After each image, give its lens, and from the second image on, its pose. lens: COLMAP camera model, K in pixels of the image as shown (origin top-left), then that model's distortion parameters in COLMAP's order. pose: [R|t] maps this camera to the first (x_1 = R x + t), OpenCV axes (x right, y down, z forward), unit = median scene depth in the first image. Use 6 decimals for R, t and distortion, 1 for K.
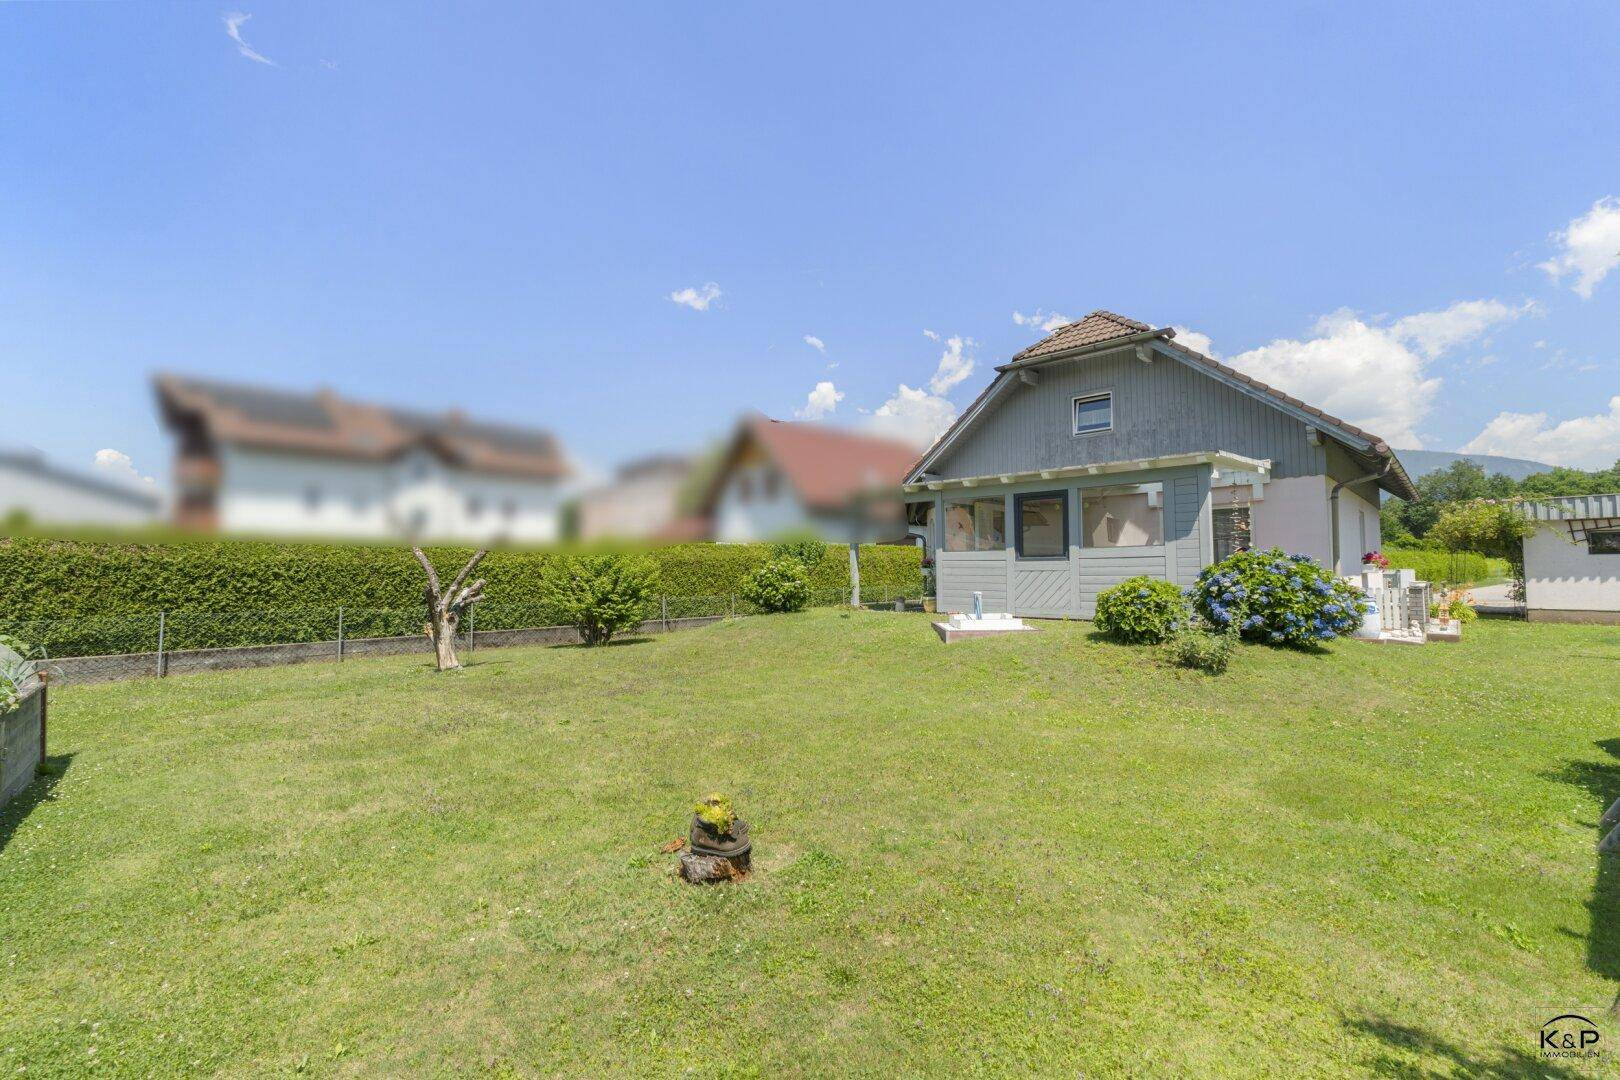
lens RADIAL K [[707.0, 0, 810.0], [0, 707.0, 540.0], [0, 0, 1]] dist [-0.001153, -0.000348]
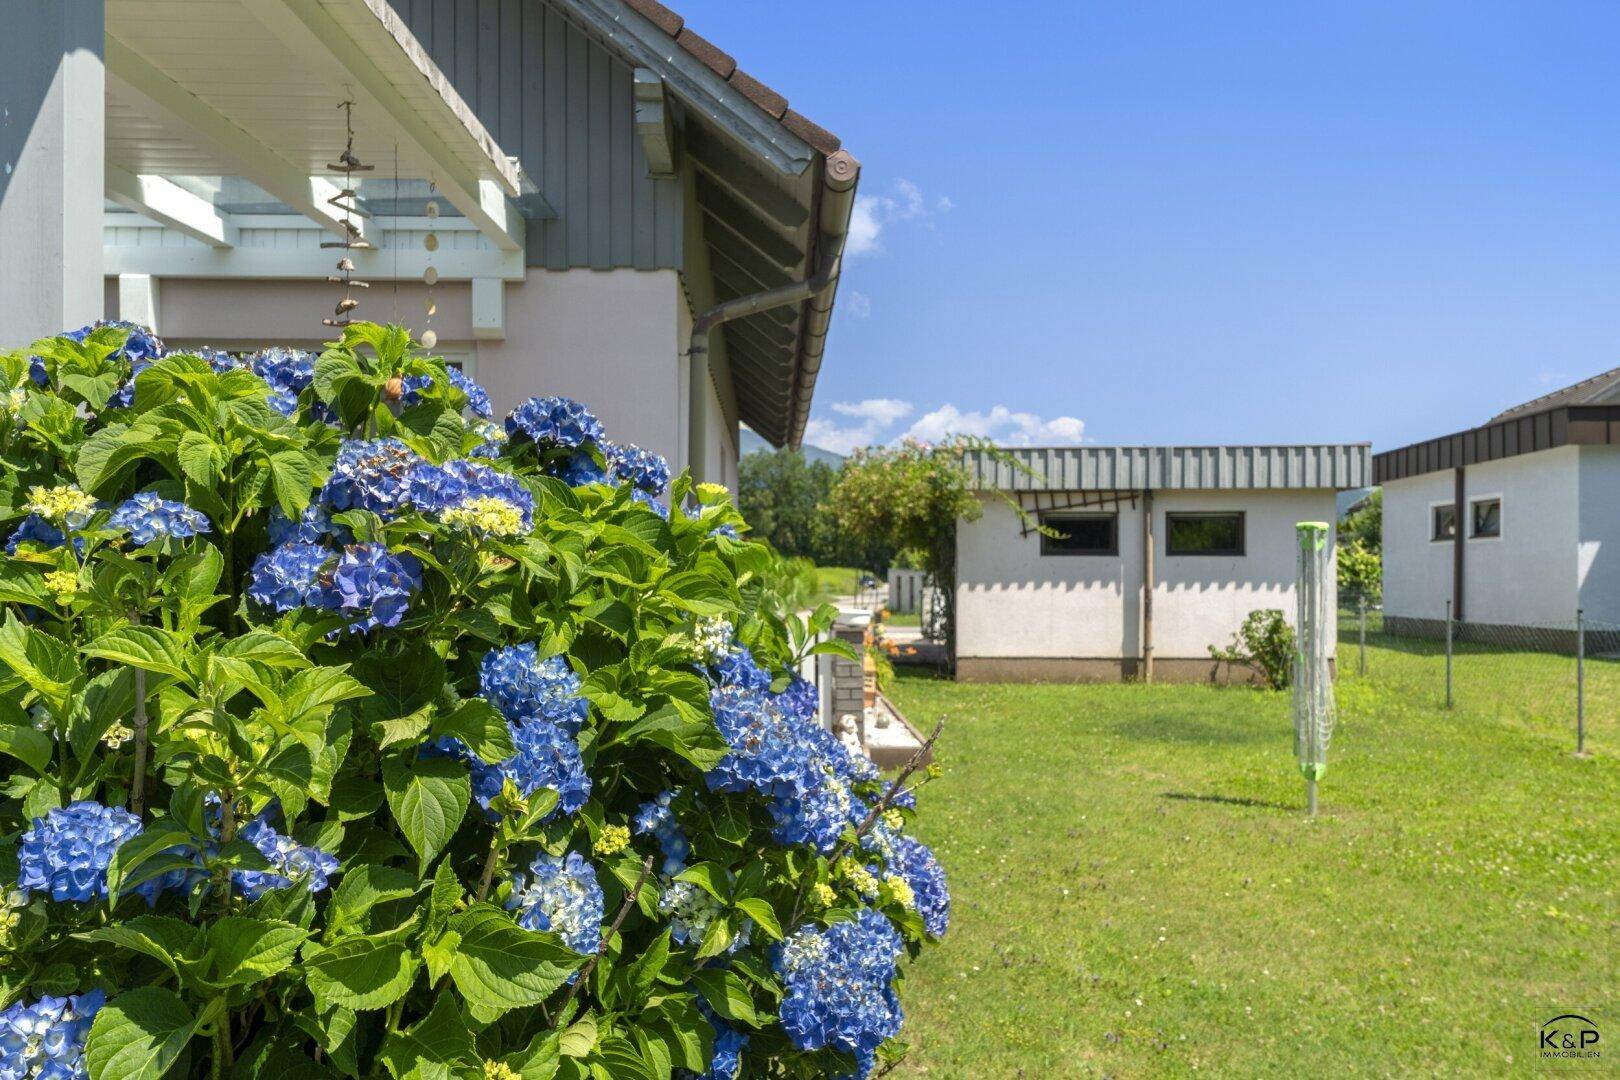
lens RADIAL K [[1168.7, 0, 775.2], [0, 1168.7, 542.6], [0, 0, 1]] dist [-0.001539, 0.000540]
pose [[0.730173, 0.029849, 0.682610, 0.411553], [-0.037292, 0.999297, -0.003807, 0.026420], [-0.682244, -0.022676, 0.730773, 0.589883]]
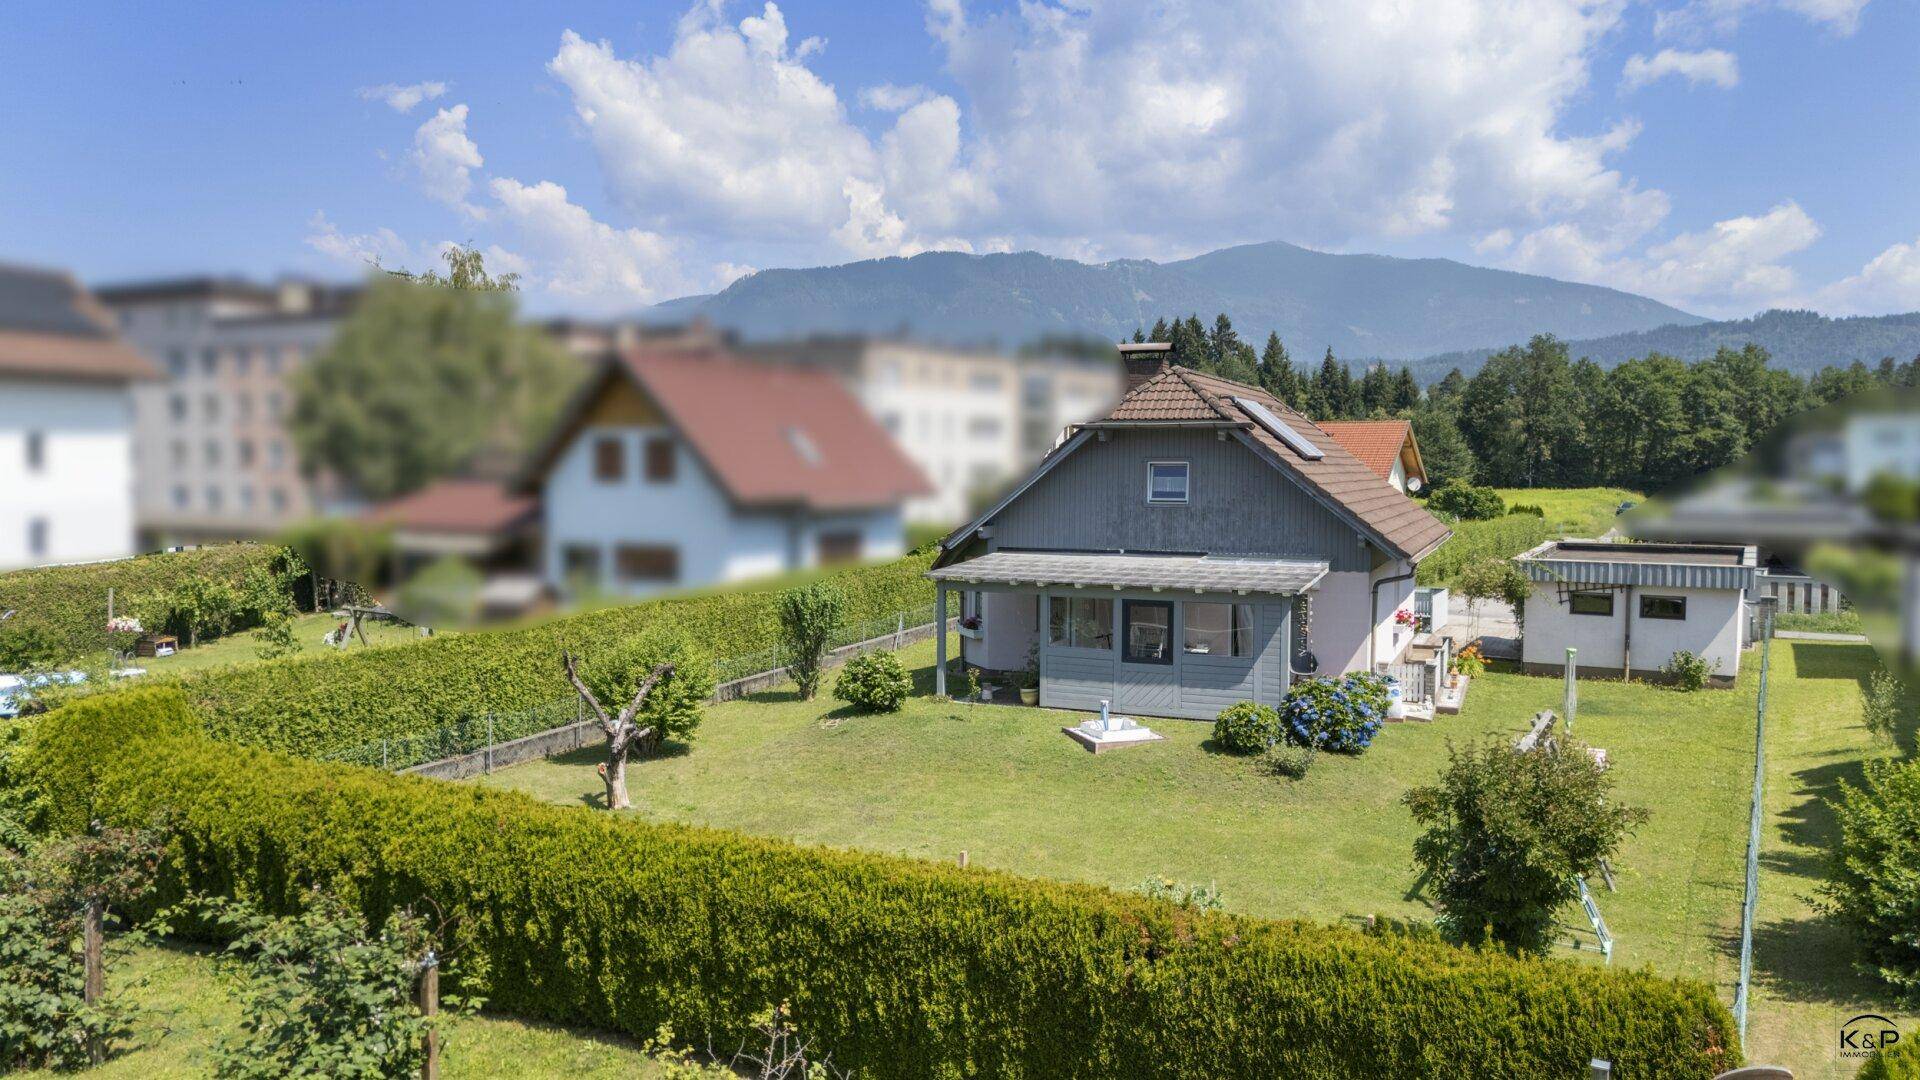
lens RADIAL K [[1523.7, 0, 960.0], [0, 1523.7, 540.0], [0, 0, 1]] dist [0.050901, -0.000491]
pose [[0.929860, -0.011926, 0.367719, -0.774979], [-0.027719, 0.994363, 0.102343, -0.378548], [-0.366867, -0.105357, 0.924288, -1.011158]]
